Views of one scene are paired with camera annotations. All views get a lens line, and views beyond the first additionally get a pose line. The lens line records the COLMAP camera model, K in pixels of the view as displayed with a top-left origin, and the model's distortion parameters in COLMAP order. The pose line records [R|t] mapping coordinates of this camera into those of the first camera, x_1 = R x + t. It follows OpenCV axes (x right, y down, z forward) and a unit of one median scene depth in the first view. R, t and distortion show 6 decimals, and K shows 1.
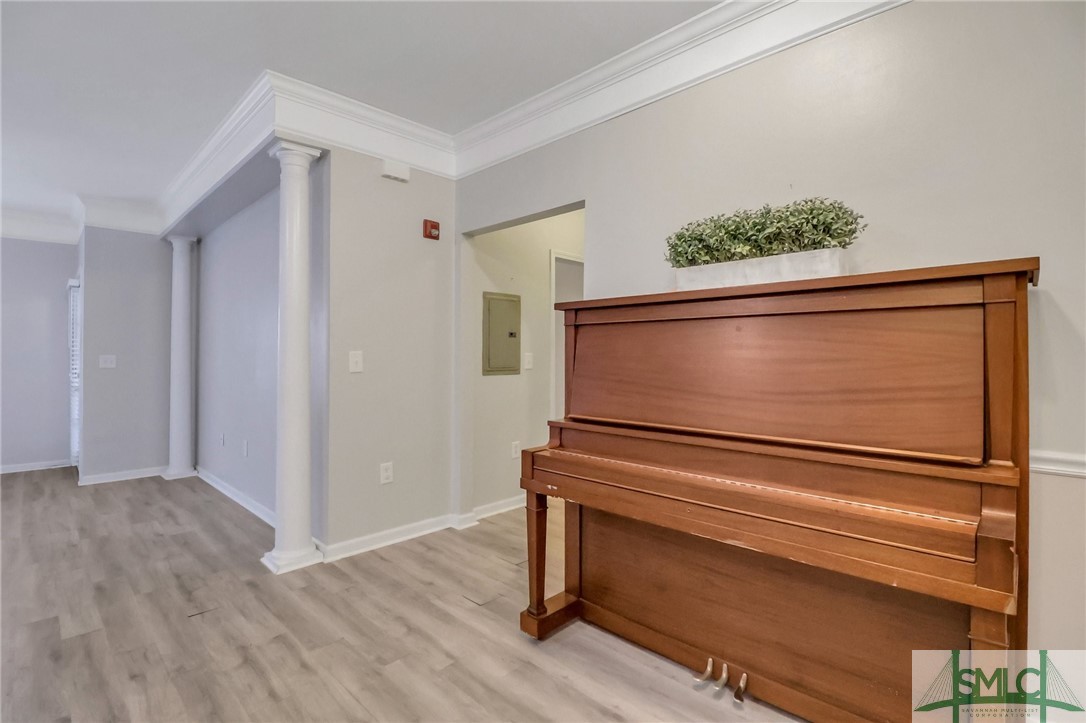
lens RADIAL K [[507.5, 0, 536.5], [0, 507.5, 356.5], [0, 0, 1]] dist [-0.016835, -0.001557]
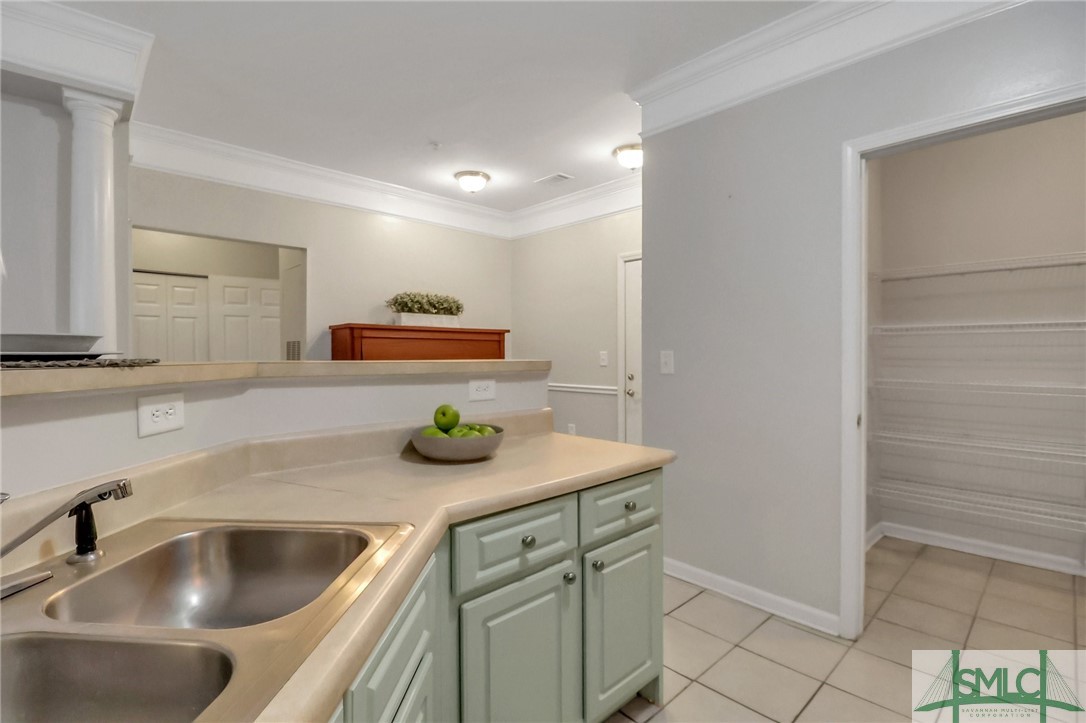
lens RADIAL K [[507.5, 0, 537.4], [0, 507.5, 361.6], [0, 0, 1]] dist [-0.016835, -0.001557]
pose [[0.042005, -0.013603, 0.999025, -1.269667], [0.002072, 0.999906, 0.013528, -0.000089], [-0.999115, 0.001502, 0.042029, 0.253679]]
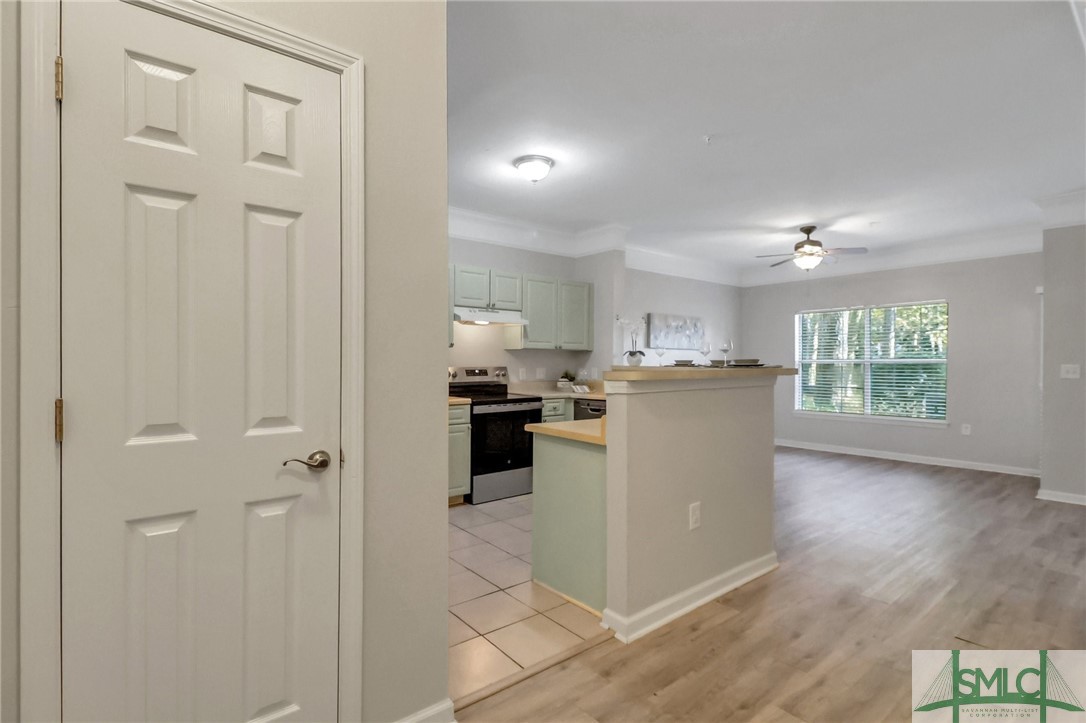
lens RADIAL K [[507.5, 0, 541.7], [0, 507.5, 362.0], [0, 0, 1]] dist [-0.016835, -0.001557]
pose [[-0.108981, -0.000986, -0.994043, 0.254078], [-0.003583, 0.999993, -0.000599, -0.005358], [0.994037, 0.003497, -0.108984, 0.226536]]
